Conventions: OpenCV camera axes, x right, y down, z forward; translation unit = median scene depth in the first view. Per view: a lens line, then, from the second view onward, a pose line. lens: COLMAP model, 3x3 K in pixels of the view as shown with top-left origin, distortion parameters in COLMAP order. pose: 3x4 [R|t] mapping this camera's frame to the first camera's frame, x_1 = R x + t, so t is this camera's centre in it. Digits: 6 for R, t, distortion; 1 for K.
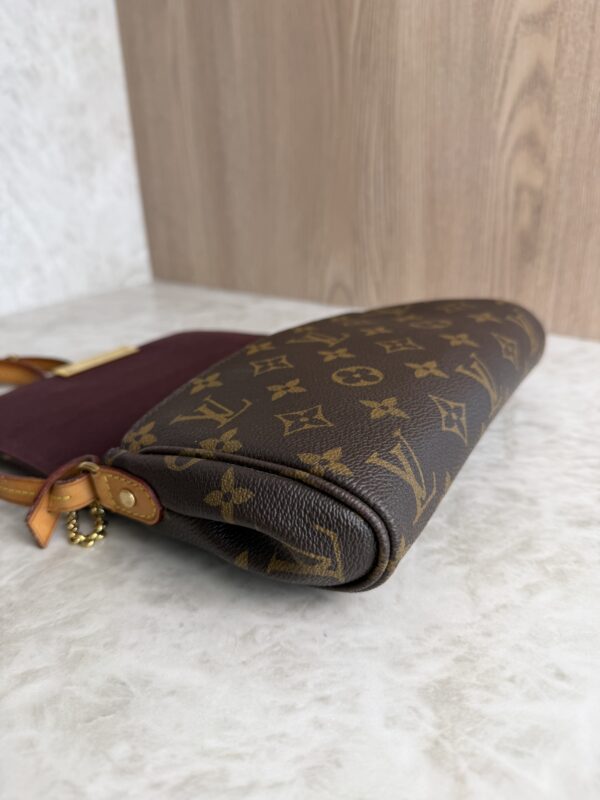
lens RADIAL K [[664.6, 0, 325.6], [0, 664.6, 397.9], [0, 0, 1]] dist [-0.048722, -0.003422]
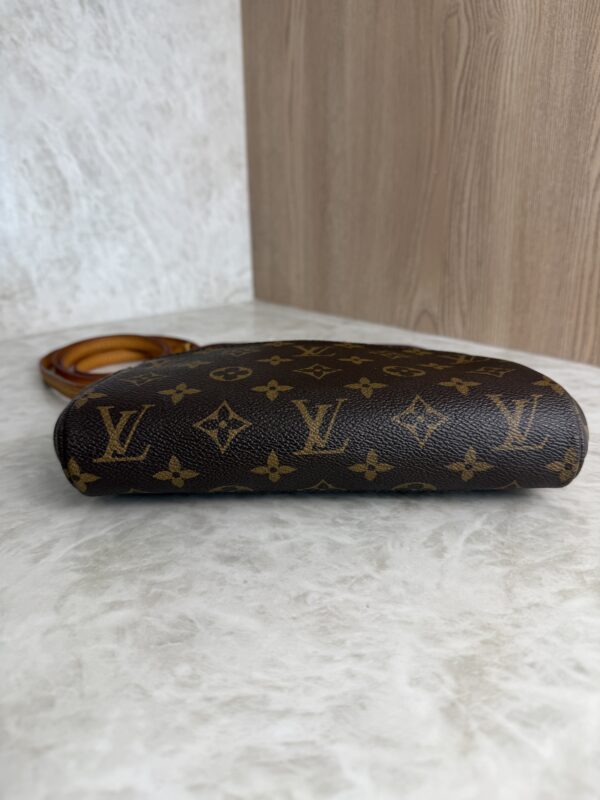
lens RADIAL K [[664.6, 0, 301.4], [0, 664.6, 401.3], [0, 0, 1]] dist [-0.048722, -0.003422]
pose [[0.981168, 0.085789, -0.173058, 0.049752], [-0.093122, 0.995050, -0.034693, 0.056655], [0.169225, 0.050155, 0.984300, -0.135021]]
